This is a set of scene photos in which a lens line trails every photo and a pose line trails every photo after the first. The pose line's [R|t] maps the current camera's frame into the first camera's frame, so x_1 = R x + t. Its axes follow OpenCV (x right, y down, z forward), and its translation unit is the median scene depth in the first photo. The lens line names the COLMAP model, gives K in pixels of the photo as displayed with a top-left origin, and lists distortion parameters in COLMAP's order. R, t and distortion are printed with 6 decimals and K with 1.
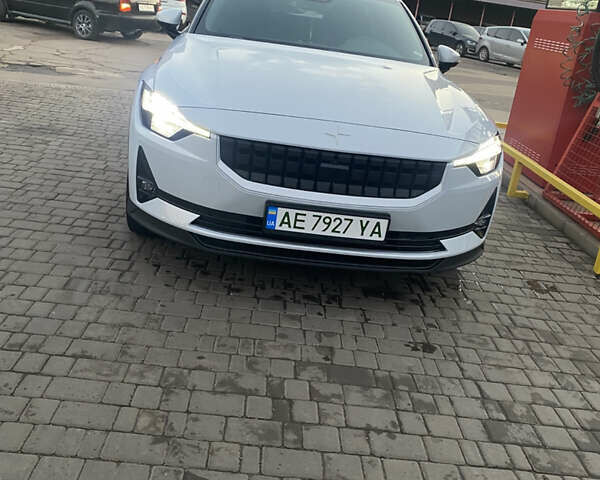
lens RADIAL K [[592.2, 0, 297.1], [0, 592.2, 239.7], [0, 0, 1]] dist [0.142587, -0.338061]
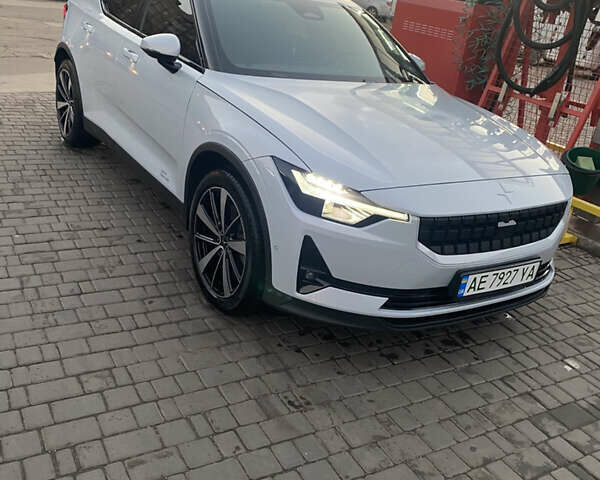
lens RADIAL K [[594.4, 0, 300.0], [0, 594.4, 240.0], [0, 0, 1]] dist [0.110574, -0.249232]
pose [[0.877686, -0.199863, 0.435571, -0.694437], [0.152408, 0.978107, 0.141700, -0.292629], [-0.454355, -0.057984, 0.888932, 0.233692]]
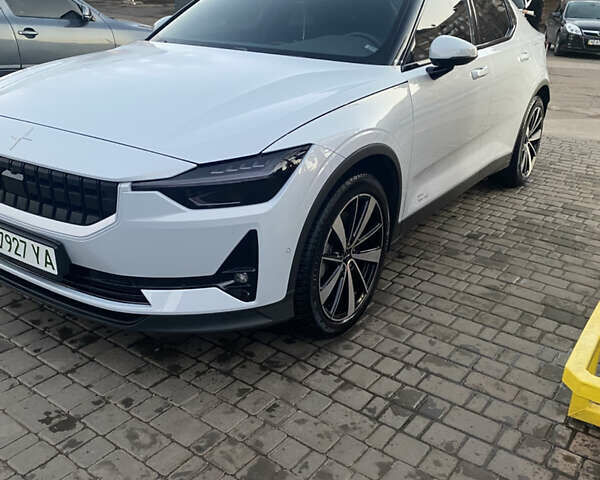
lens RADIAL K [[595.3, 0, 293.5], [0, 595.3, 244.1], [0, 0, 1]] dist [0.137603, -0.338316]
pose [[0.792596, 0.133280, -0.595002, 0.876454], [-0.156572, 0.987586, 0.012651, -0.099164], [0.589301, 0.083134, 0.803625, 0.547394]]
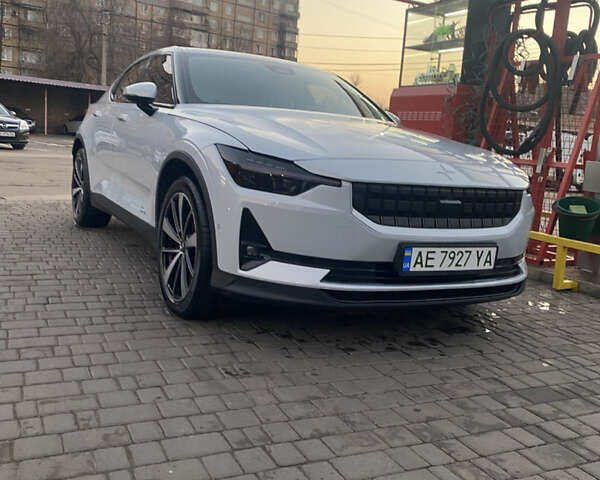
lens RADIAL K [[595.3, 0, 293.5], [0, 595.3, 244.1], [0, 0, 1]] dist [0.137603, -0.338316]
pose [[0.911240, -0.126001, 0.392129, -0.591641], [0.186452, 0.975114, -0.119953, 0.021552], [-0.367257, 0.182419, 0.912056, 0.159465]]
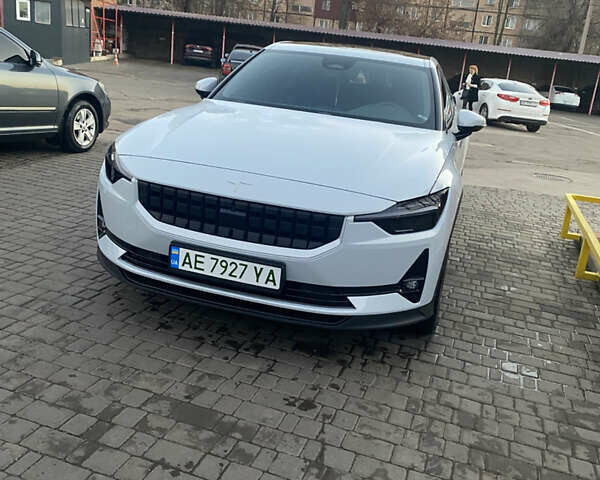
lens RADIAL K [[594.4, 0, 300.0], [0, 594.4, 240.0], [0, 0, 1]] dist [0.110574, -0.249232]
pose [[0.942404, 0.066561, -0.327788, 0.510444], [-0.106722, 0.988614, -0.106083, 0.022033], [0.316994, 0.134956, 0.938777, 0.060690]]
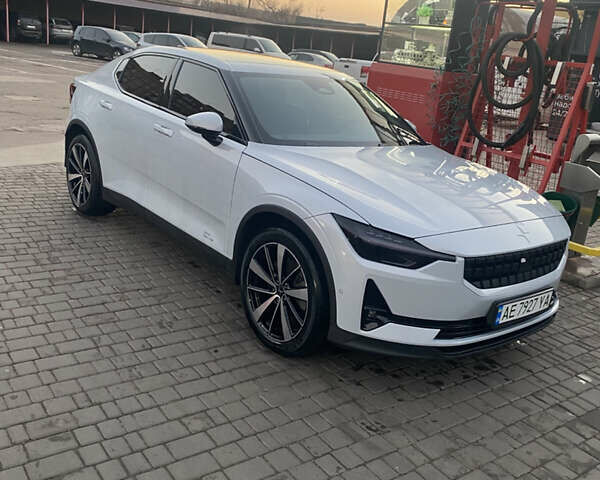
lens RADIAL K [[594.4, 0, 300.0], [0, 594.4, 240.0], [0, 0, 1]] dist [0.110574, -0.249232]
pose [[0.818850, -0.208295, 0.534881, -0.947659], [0.203224, 0.976682, 0.069226, -0.336729], [-0.536828, 0.052015, 0.842087, 0.208522]]
